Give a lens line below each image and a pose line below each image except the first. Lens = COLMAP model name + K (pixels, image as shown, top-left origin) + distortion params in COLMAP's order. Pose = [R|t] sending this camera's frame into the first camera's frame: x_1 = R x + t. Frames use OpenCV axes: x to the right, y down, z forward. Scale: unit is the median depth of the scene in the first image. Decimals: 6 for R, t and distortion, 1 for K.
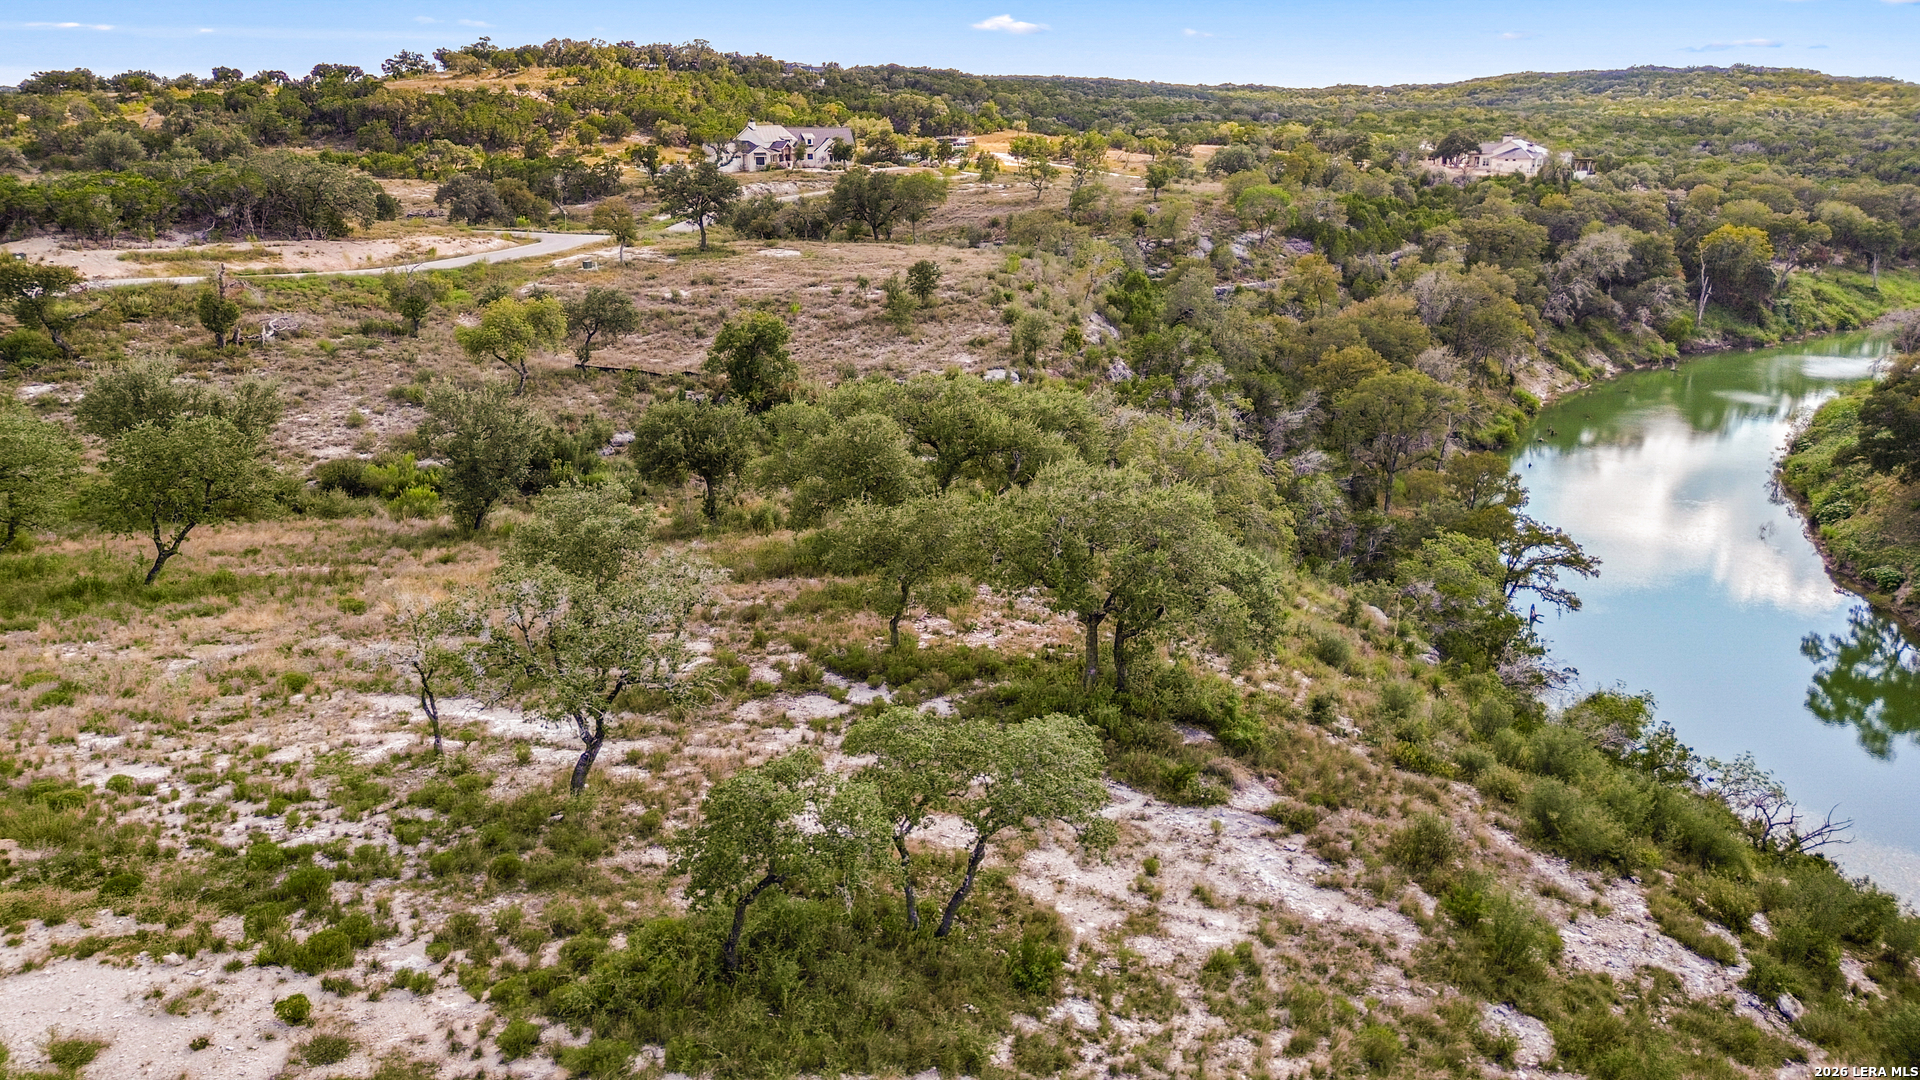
lens RADIAL K [[1359.8, 0, 960.0], [0, 1359.8, 540.0], [0, 0, 1]] dist [0.042880, -0.054497]
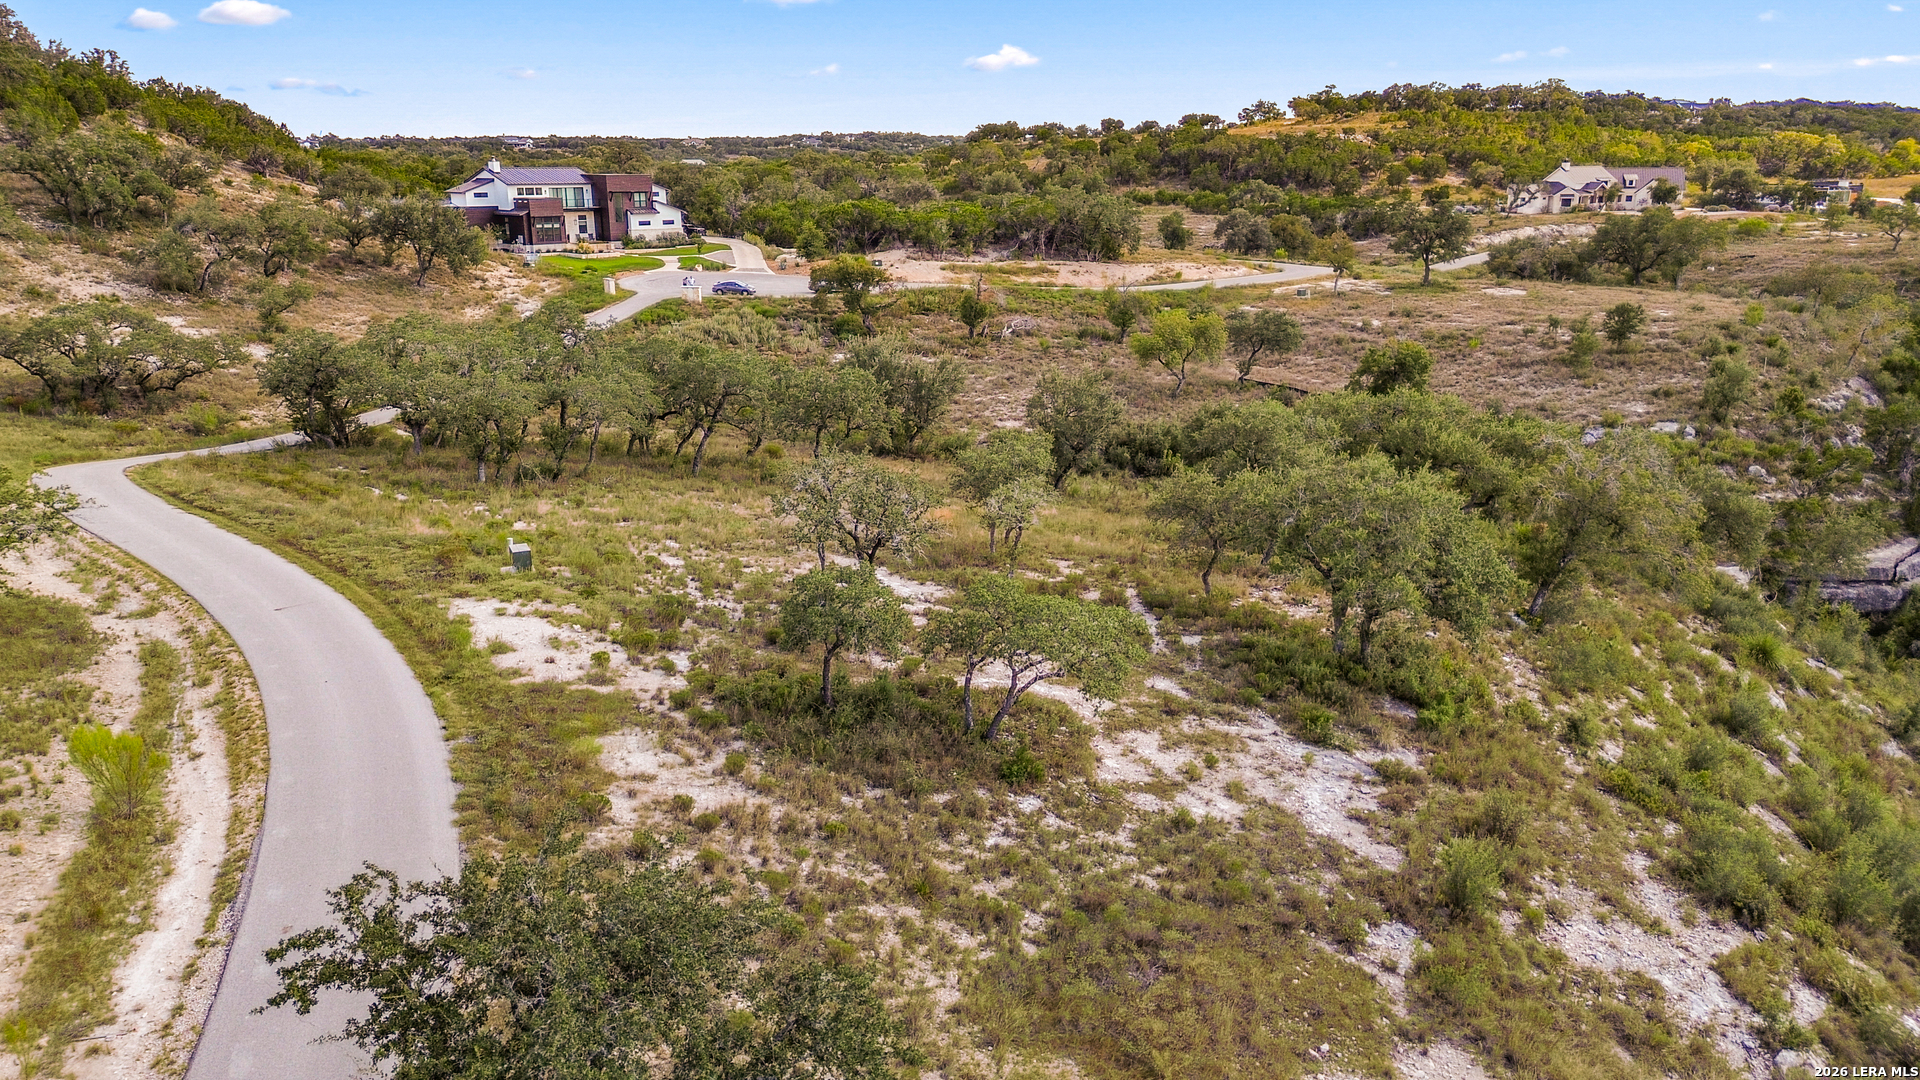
lens RADIAL K [[1359.8, 0, 960.0], [0, 1359.8, 540.0], [0, 0, 1]] dist [0.042880, -0.054497]
pose [[0.817793, 0.153858, -0.554565, 0.130966], [-0.170136, 0.985165, 0.022430, 0.012464], [0.549789, 0.076008, 0.831838, -0.030938]]
